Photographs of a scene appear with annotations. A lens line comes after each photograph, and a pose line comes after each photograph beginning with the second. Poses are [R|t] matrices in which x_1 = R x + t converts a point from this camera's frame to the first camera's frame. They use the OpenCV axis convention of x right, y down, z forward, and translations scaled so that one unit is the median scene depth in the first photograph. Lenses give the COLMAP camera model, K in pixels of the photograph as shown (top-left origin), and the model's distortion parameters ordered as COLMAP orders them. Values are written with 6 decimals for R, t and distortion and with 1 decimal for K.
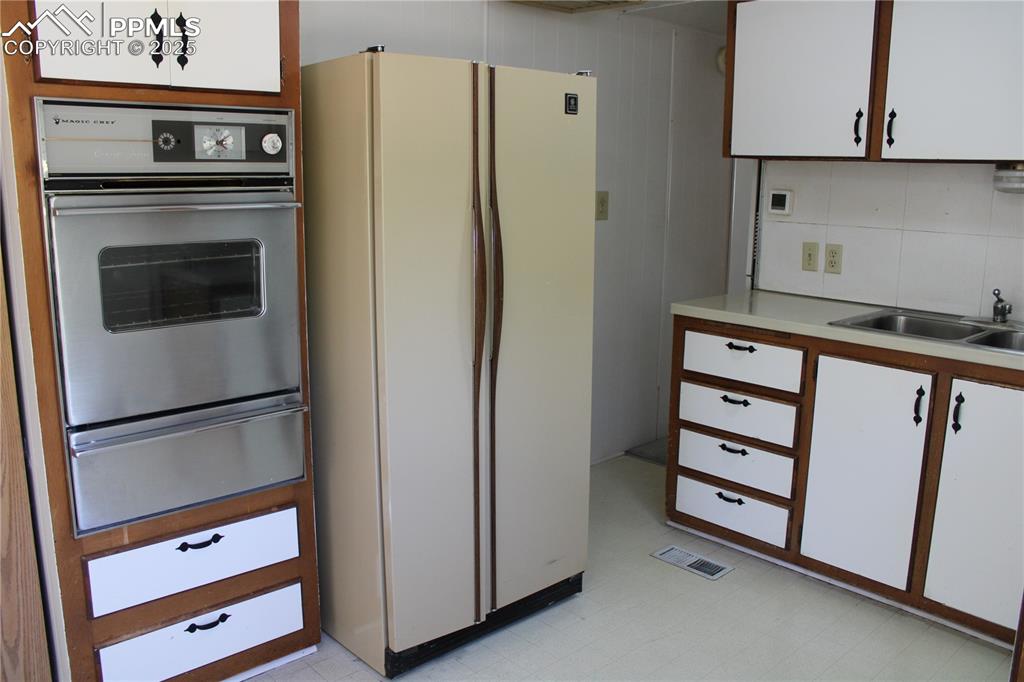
lens RADIAL K [[837.8, 0, 512.0], [0, 837.8, 341.0], [0, 0, 1]] dist [-0.169882, 0.147840]
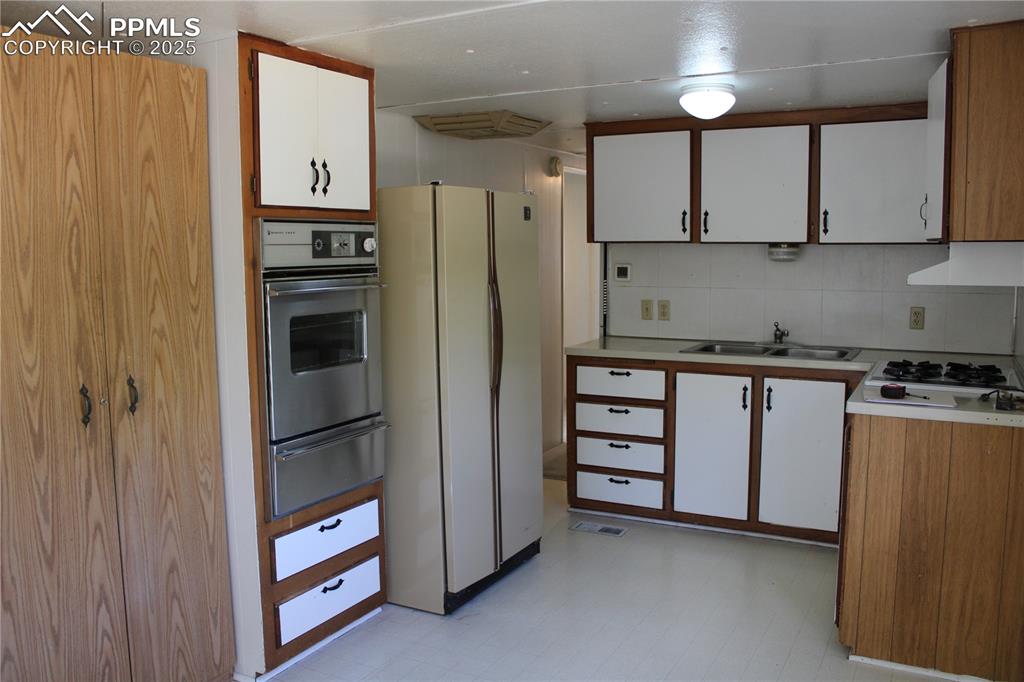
lens RADIAL K [[837.8, 0, 512.0], [0, 837.8, 341.0], [0, 0, 1]] dist [-0.169882, 0.147840]
pose [[0.946870, -0.055234, 0.316839, -0.422305], [0.083031, 0.993728, -0.074904, 0.052549], [-0.310714, 0.097232, 0.945517, -0.383329]]
